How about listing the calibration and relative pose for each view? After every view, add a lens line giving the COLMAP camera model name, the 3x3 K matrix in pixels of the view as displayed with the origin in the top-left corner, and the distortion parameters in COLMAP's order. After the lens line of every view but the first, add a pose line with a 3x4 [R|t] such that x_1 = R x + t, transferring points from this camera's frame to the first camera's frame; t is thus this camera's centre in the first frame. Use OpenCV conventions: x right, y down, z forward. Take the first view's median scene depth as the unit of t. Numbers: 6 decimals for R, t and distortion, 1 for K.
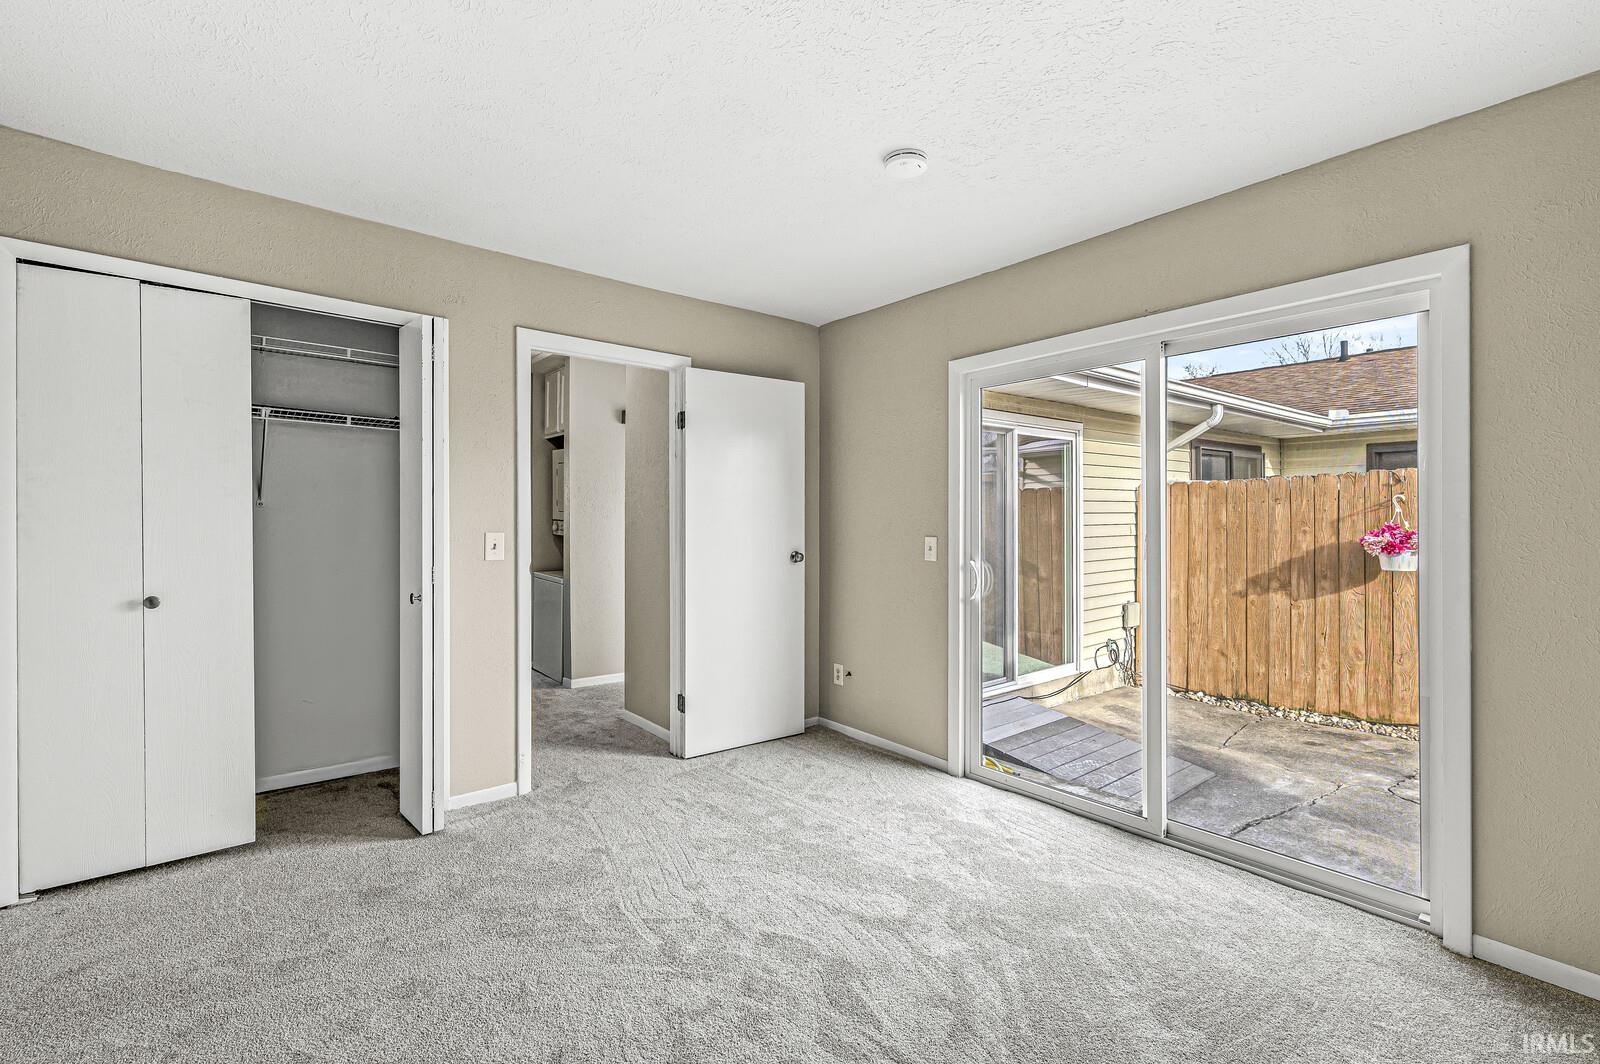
lens RADIAL K [[709.4, 0, 800.0], [0, 709.4, 532.0], [0, 0, 1]] dist [-0.000268, 0.000013]
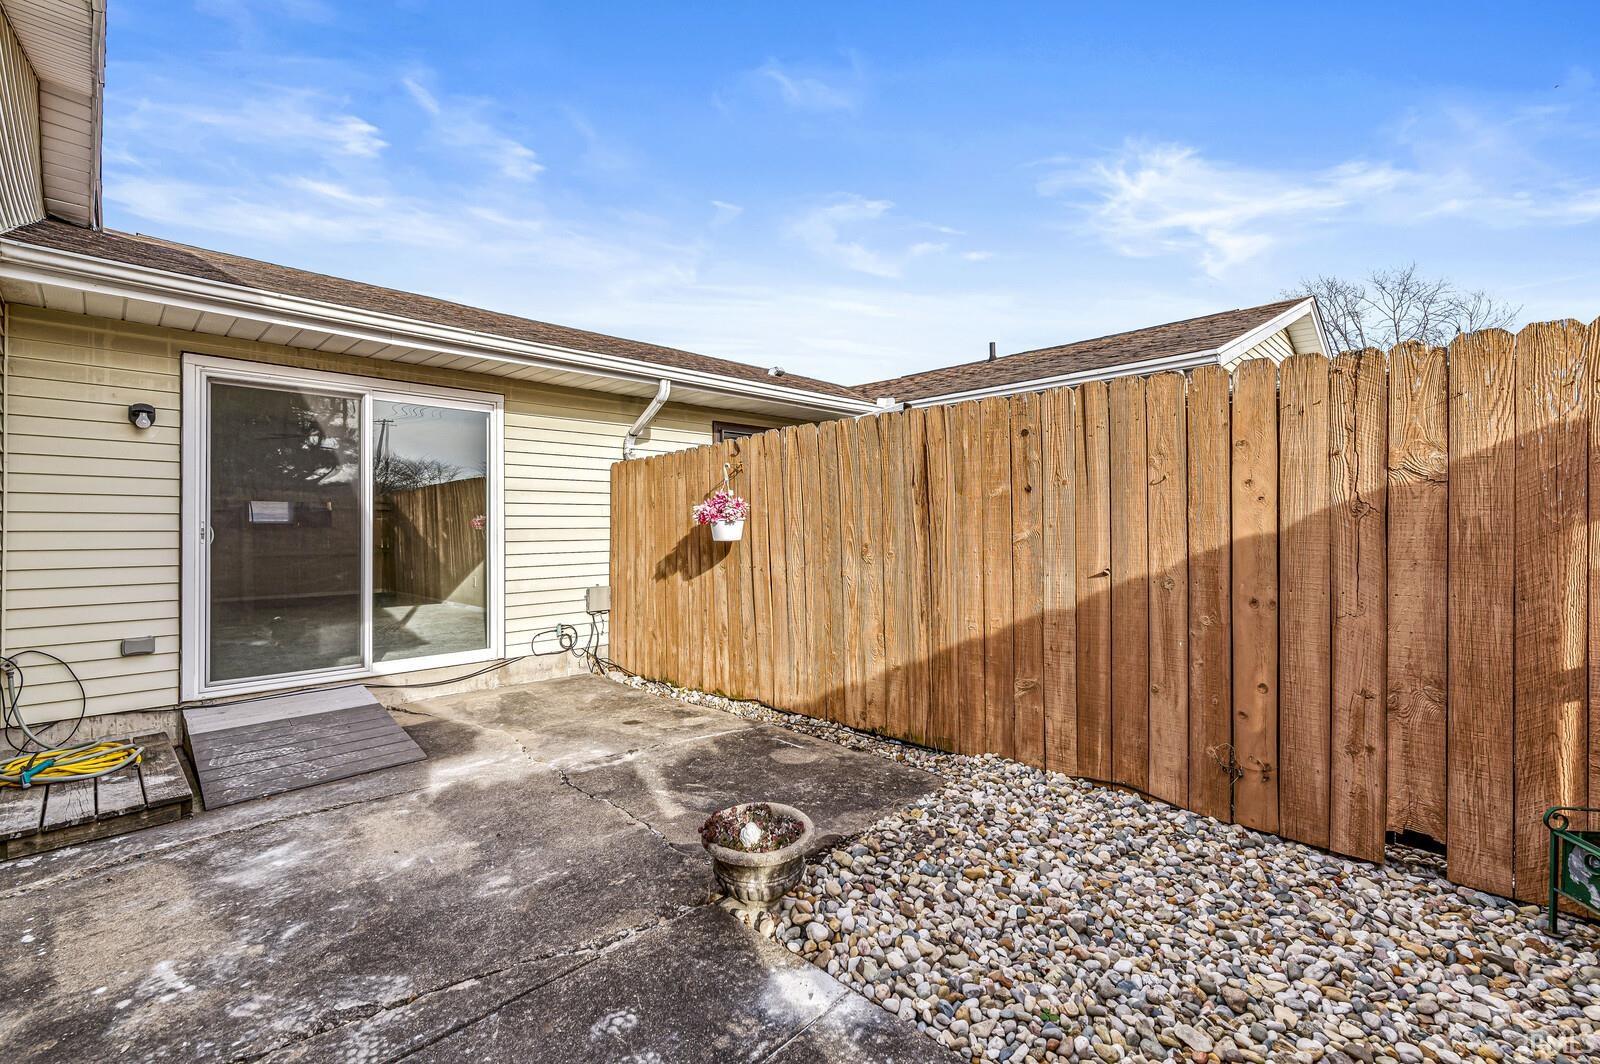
lens RADIAL K [[699.7, 0, 800.0], [0, 699.7, 532.0], [0, 0, 1]] dist [-0.000279, -0.000007]
pose [[0.993056, -0.003995, 0.117578, 0.725218], [0.006157, 0.999818, -0.018035, 0.052481], [-0.117485, 0.018634, 0.992900, 0.029889]]
